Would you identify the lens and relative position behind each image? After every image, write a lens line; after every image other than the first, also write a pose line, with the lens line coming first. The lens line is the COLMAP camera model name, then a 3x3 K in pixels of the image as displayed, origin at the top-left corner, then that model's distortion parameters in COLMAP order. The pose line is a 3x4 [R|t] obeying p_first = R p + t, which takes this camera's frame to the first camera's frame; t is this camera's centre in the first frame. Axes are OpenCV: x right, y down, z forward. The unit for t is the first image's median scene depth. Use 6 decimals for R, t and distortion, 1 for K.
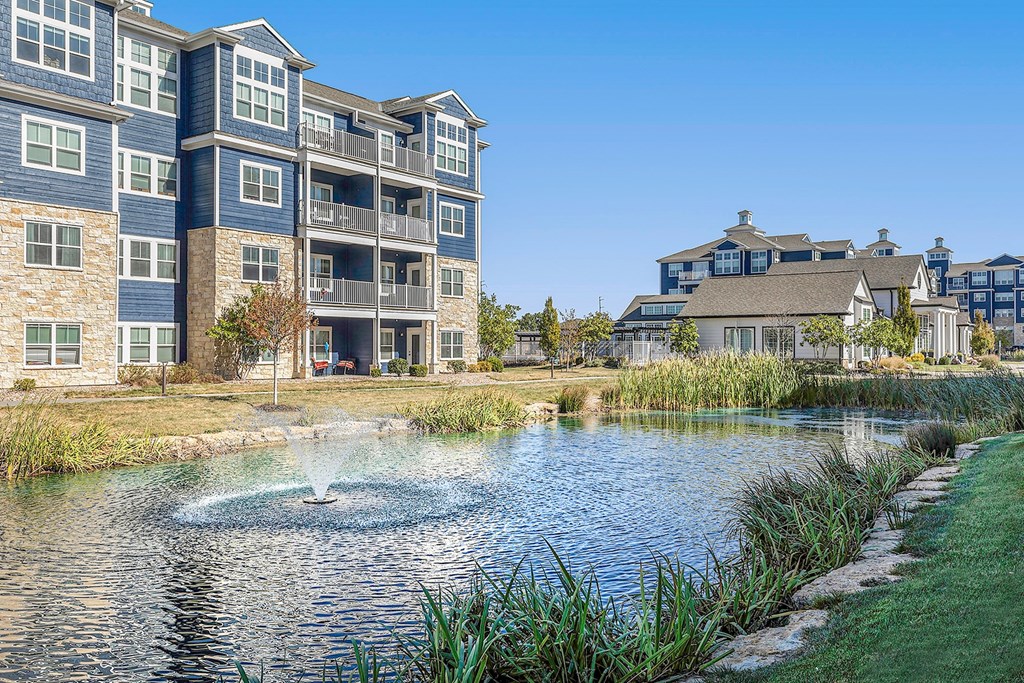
lens RADIAL K [[831.5, 0, 512.0], [0, 831.5, 341.5], [0, 0, 1]] dist [0.003497, 0.001140]
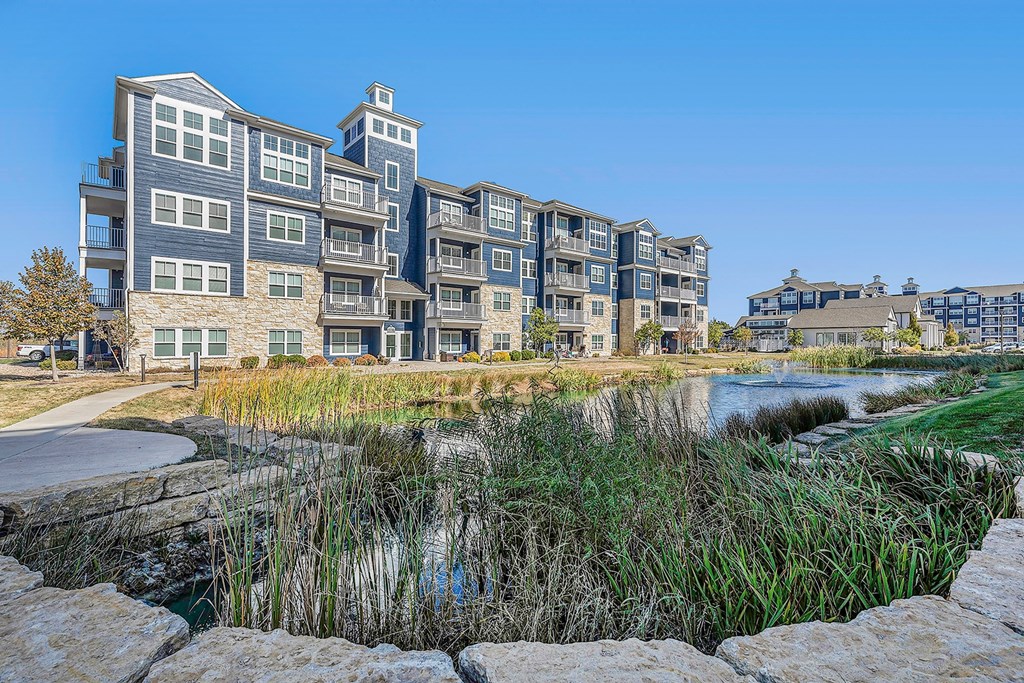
lens RADIAL K [[463.9, 0, 509.5], [0, 463.9, 347.9], [0, 0, 1]] dist [0.002768, 0.000096]
pose [[0.976372, -0.001755, -0.216089, -0.224387], [0.005376, 0.999855, 0.016170, -0.001977], [0.216029, -0.016950, 0.976240, -0.298809]]
